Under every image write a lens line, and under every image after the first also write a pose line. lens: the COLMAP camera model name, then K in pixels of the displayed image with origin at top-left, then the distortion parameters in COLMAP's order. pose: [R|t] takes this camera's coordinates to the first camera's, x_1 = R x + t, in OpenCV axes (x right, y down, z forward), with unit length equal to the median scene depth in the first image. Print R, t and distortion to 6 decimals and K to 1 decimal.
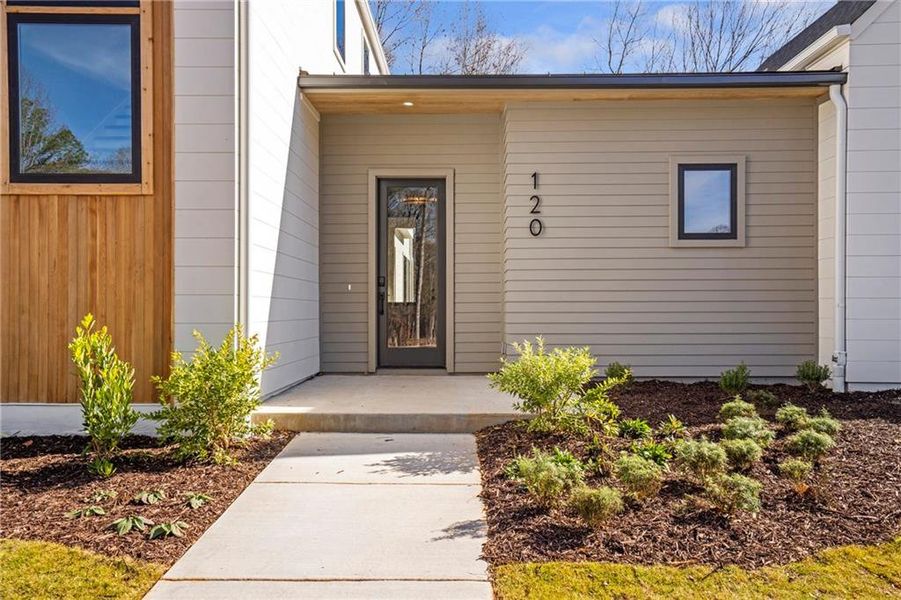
lens RADIAL K [[641.2, 0, 450.5], [0, 641.2, 300.0], [0, 0, 1]] dist [-0.007656, -0.001057]
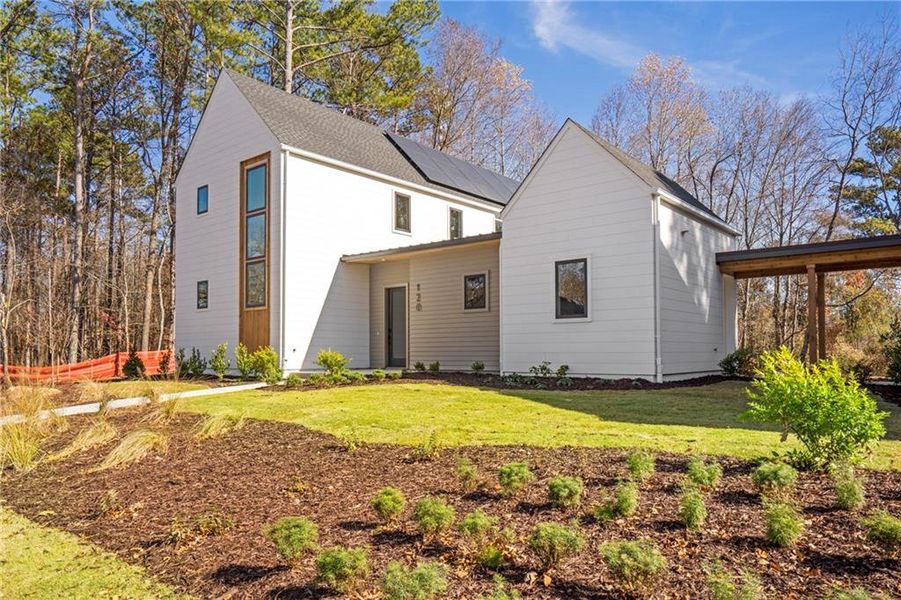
lens RADIAL K [[641.2, 0, 450.5], [0, 641.2, 300.0], [0, 0, 1]] dist [-0.007656, -0.001057]
pose [[0.768551, -0.051115, -0.637743, 1.757882], [0.001214, 0.996918, -0.078439, 0.049583], [0.639787, 0.059510, 0.766245, -0.763116]]
